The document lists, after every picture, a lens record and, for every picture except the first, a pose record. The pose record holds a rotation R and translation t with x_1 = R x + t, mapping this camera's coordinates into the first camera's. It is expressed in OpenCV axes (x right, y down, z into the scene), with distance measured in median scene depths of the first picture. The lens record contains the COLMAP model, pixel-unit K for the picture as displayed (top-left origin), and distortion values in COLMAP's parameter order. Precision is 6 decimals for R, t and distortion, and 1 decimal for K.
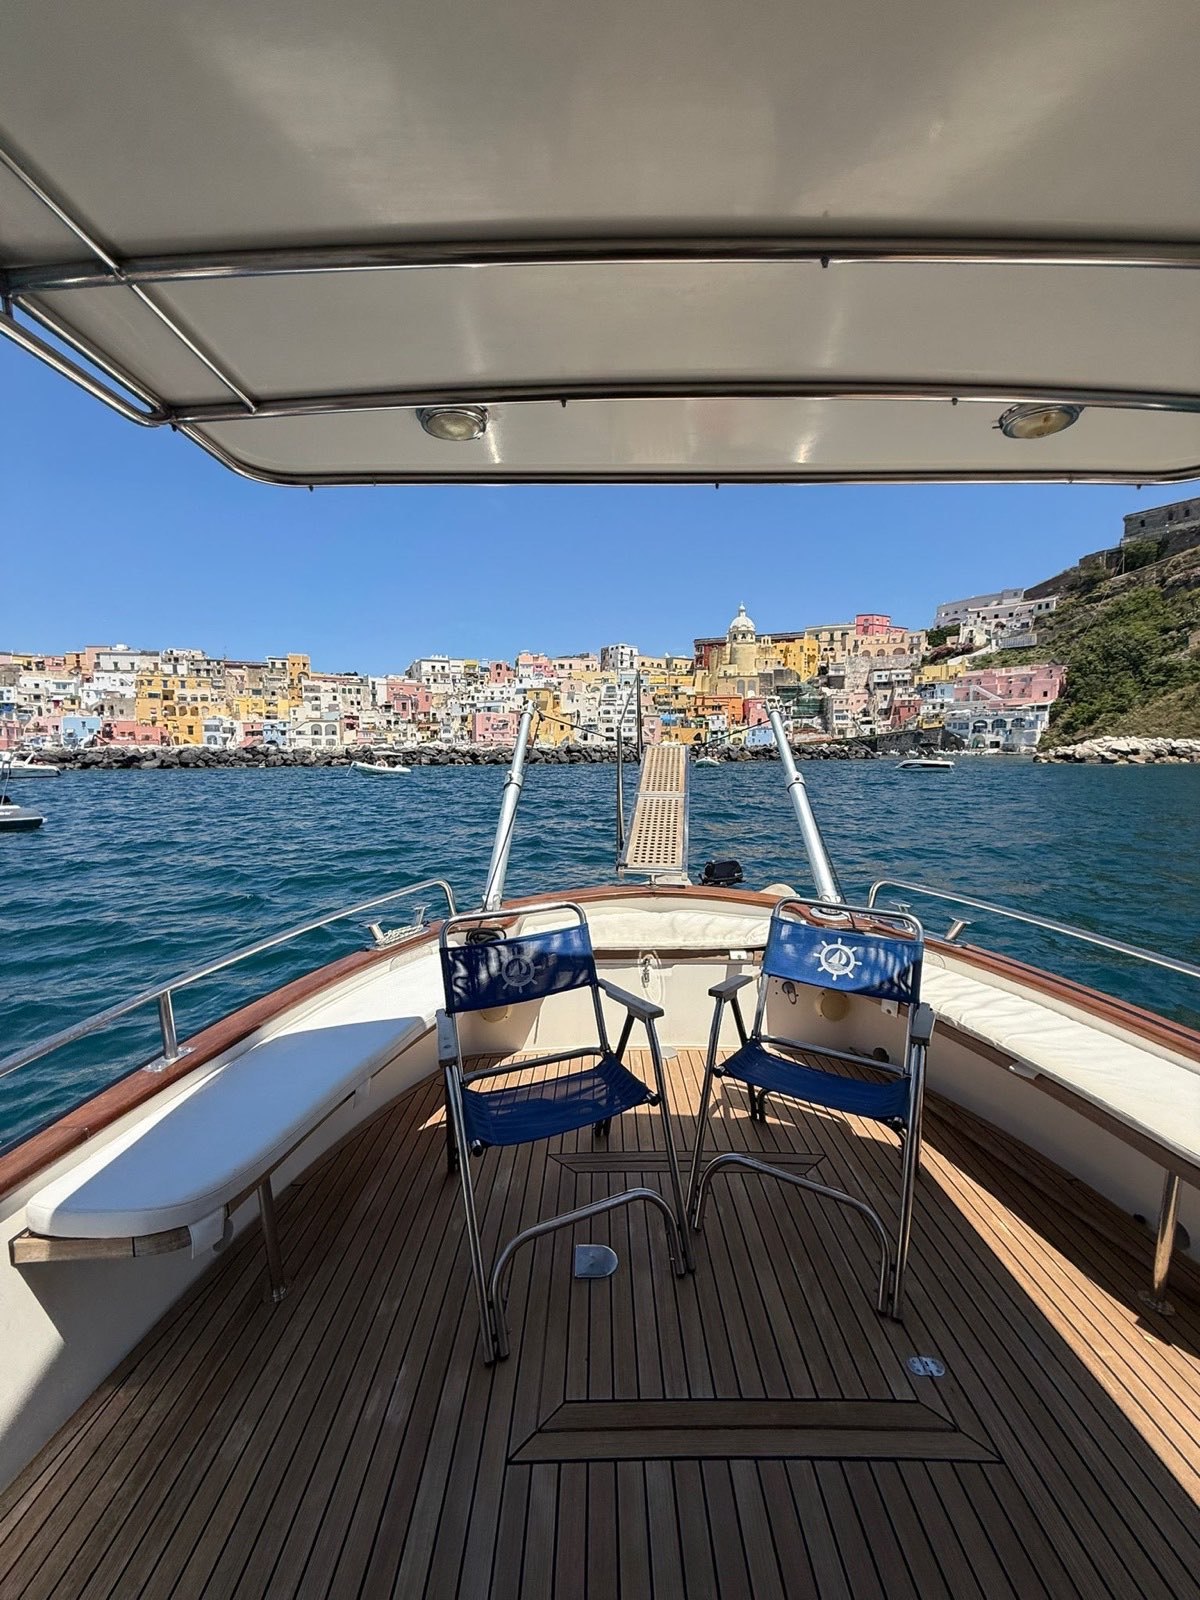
lens RADIAL K [[643.1, 0, 593.2], [0, 643.1, 797.0], [0, 0, 1]] dist [-0.009238, 0.000001]
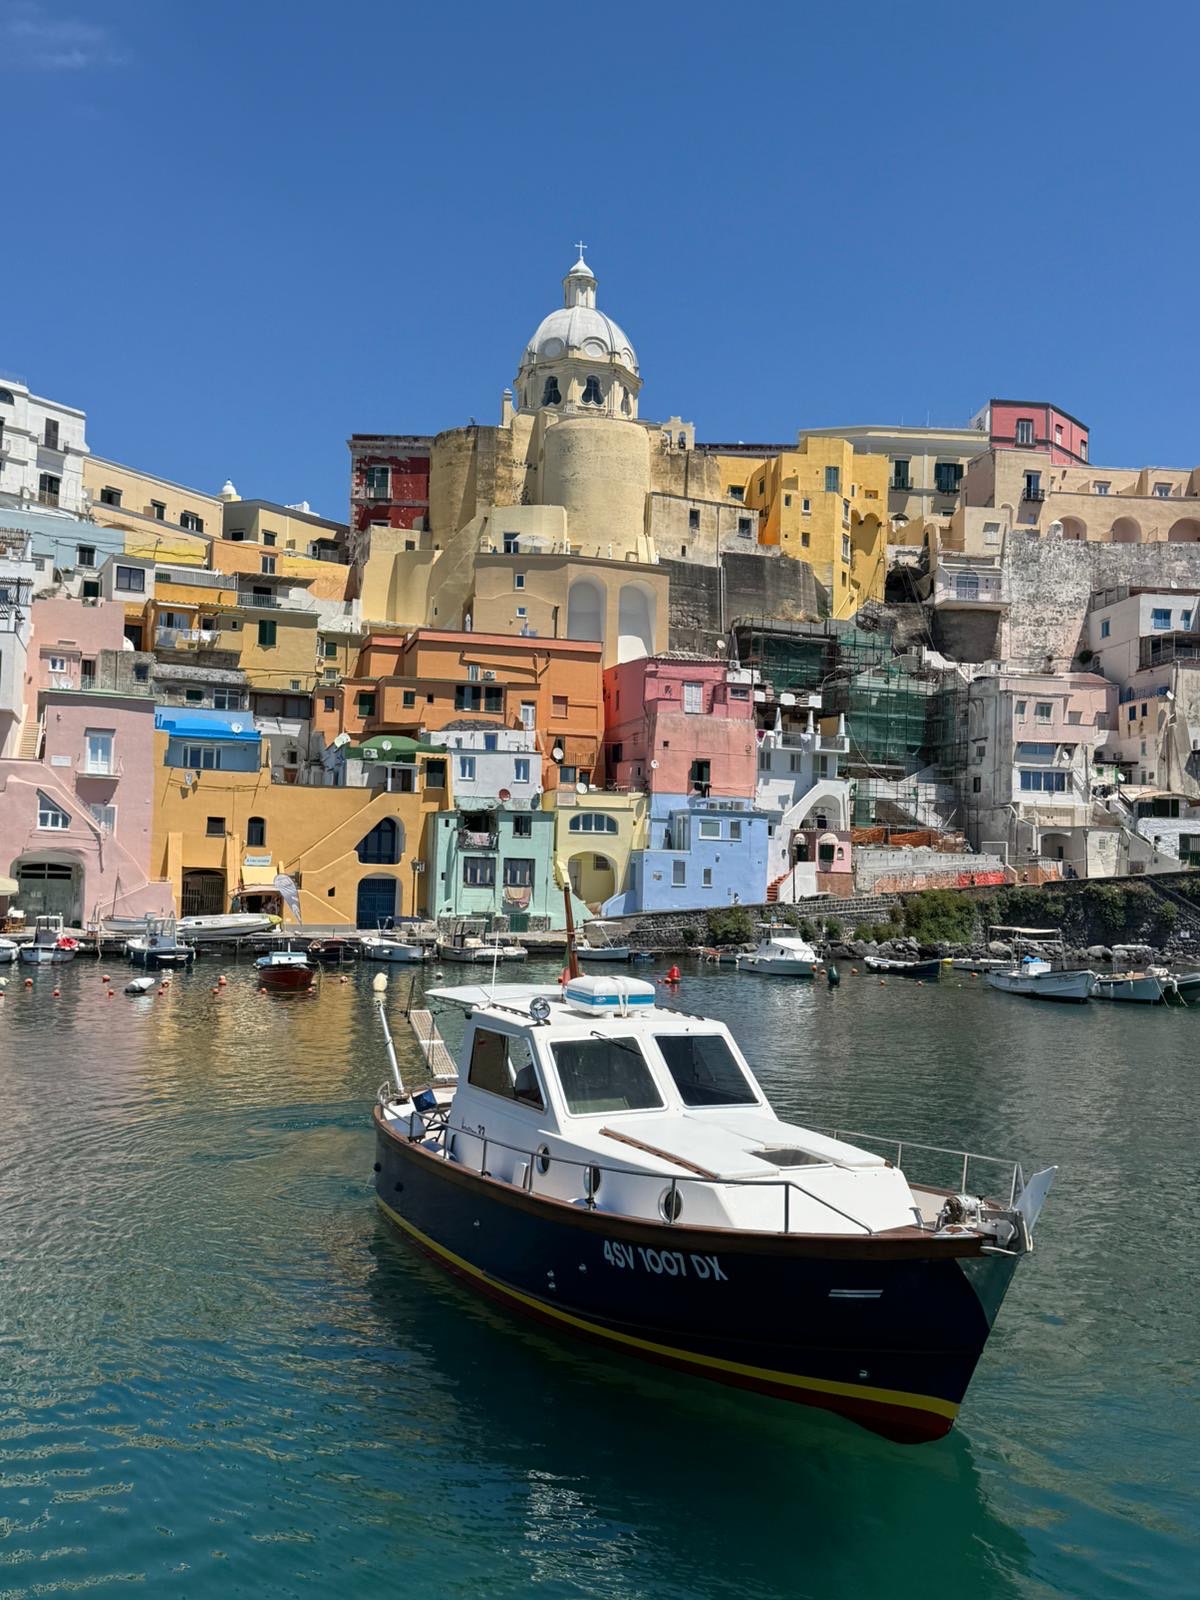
lens RADIAL K [[1372.5, 0, 613.1], [0, 1372.5, 814.0], [0, 0, 1]] dist [0.196615, -0.449084]
pose [[0.932348, 0.048962, 0.358231, 0.082751], [-0.004563, 0.992303, -0.123748, -0.052361], [-0.361533, 0.113741, 0.925395, 0.600637]]
